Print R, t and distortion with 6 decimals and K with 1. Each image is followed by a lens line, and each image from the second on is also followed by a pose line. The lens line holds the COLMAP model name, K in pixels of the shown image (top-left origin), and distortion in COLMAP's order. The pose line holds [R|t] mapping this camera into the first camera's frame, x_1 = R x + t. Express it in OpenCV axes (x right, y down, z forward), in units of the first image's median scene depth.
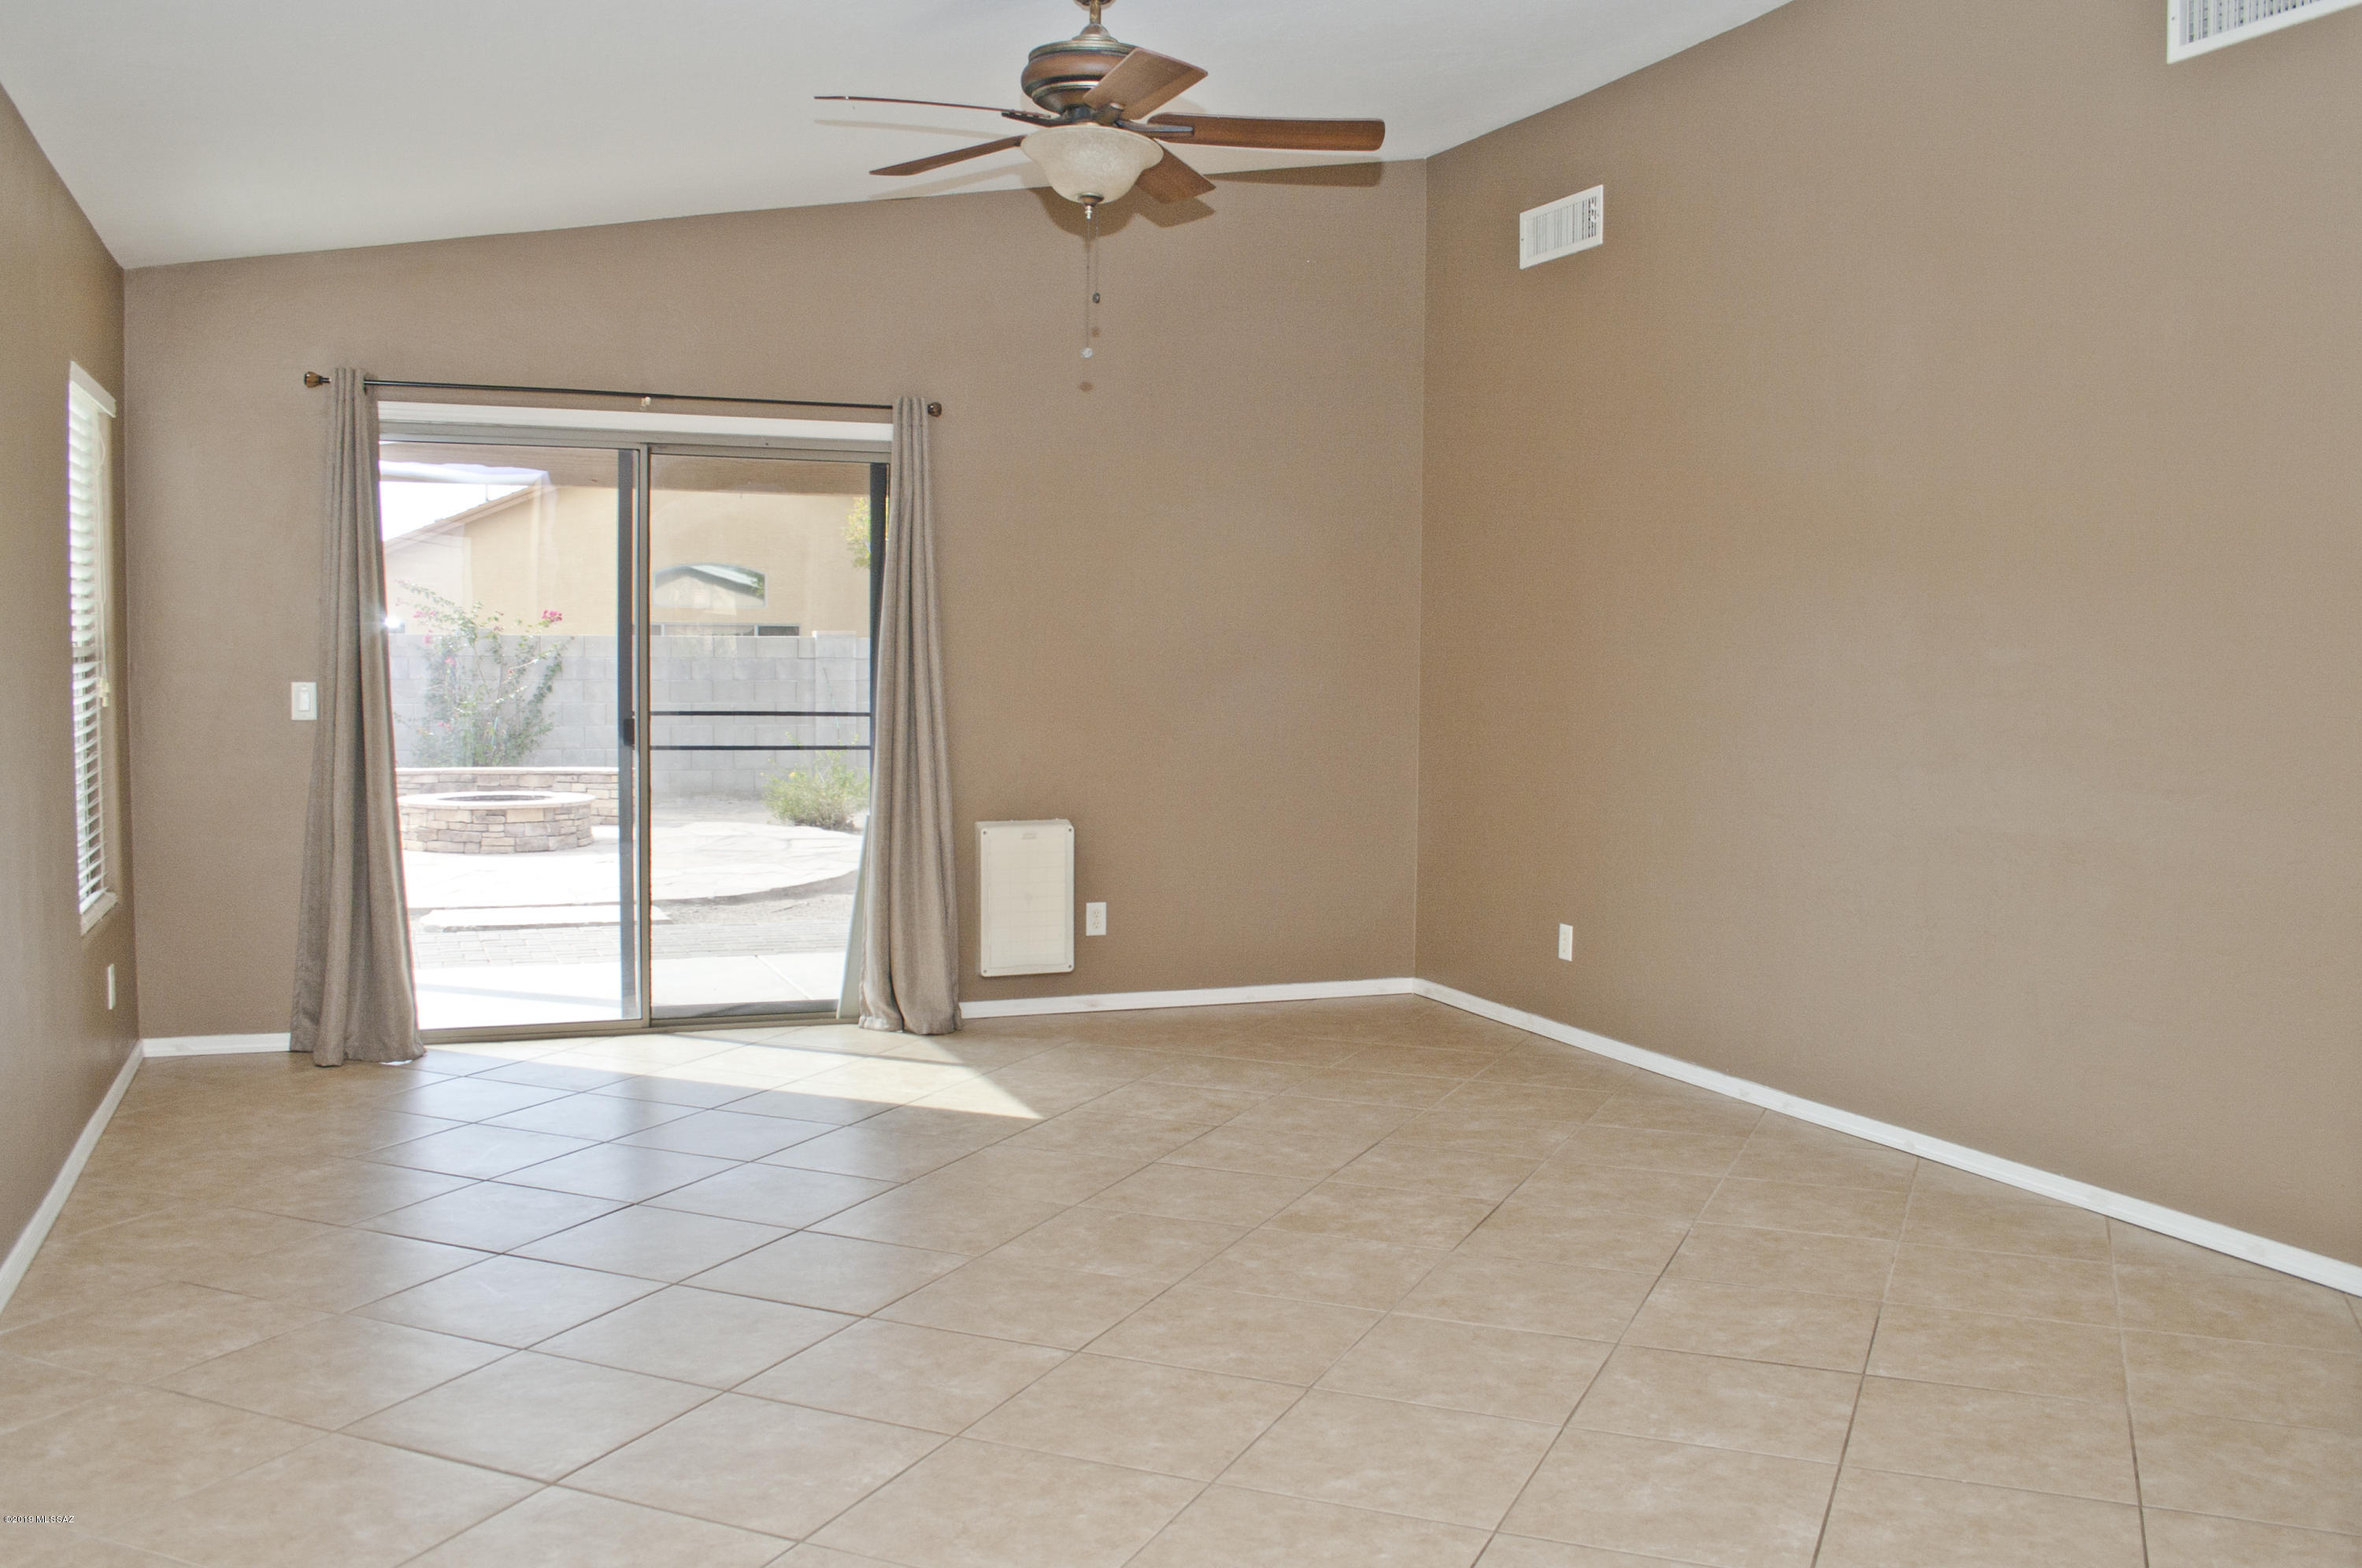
lens RADIAL K [[2016.3, 0, 1181.0], [0, 2016.3, 784.0], [0, 0, 1]] dist [-0.152422, 0.123159]
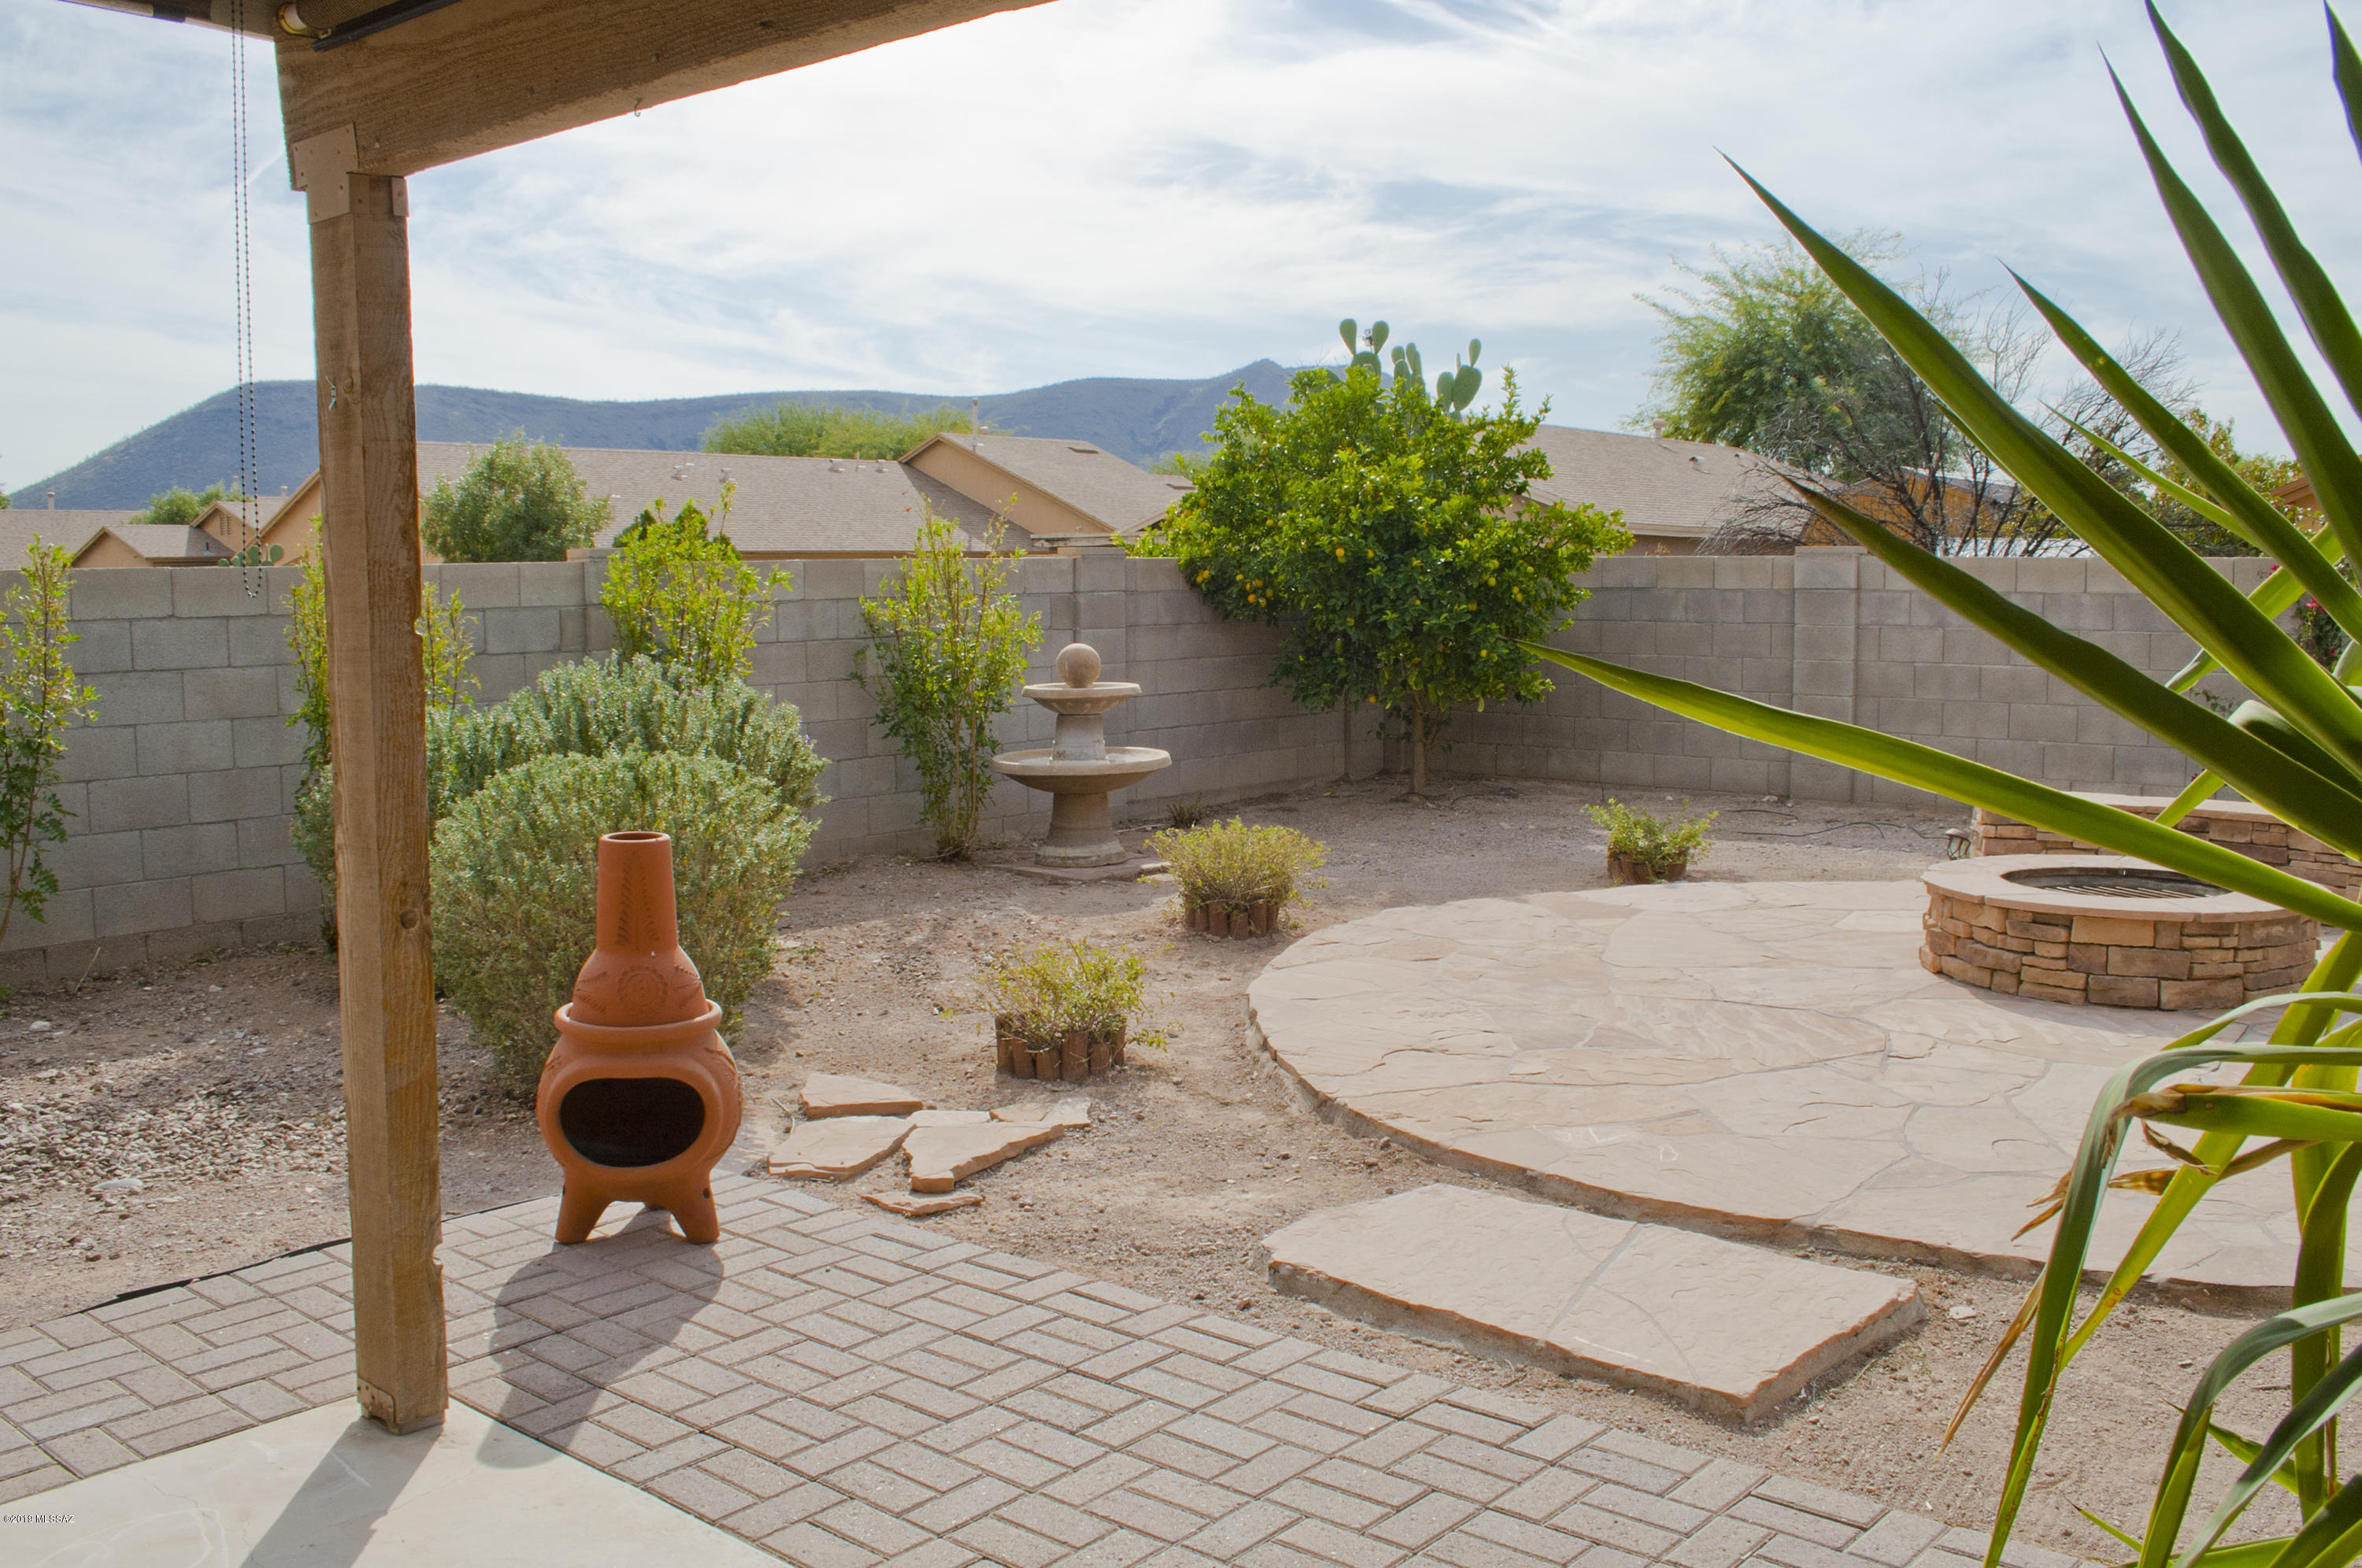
lens RADIAL K [[2090.0, 0, 1181.0], [0, 2090.0, 784.0], [0, 0, 1]] dist [-0.182295, 0.176931]
pose [[0.458586, 0.079583, -0.885079, 0.003645], [-0.048603, 0.996737, 0.064440, -0.087243], [0.887320, 0.013466, 0.460958, 1.205943]]
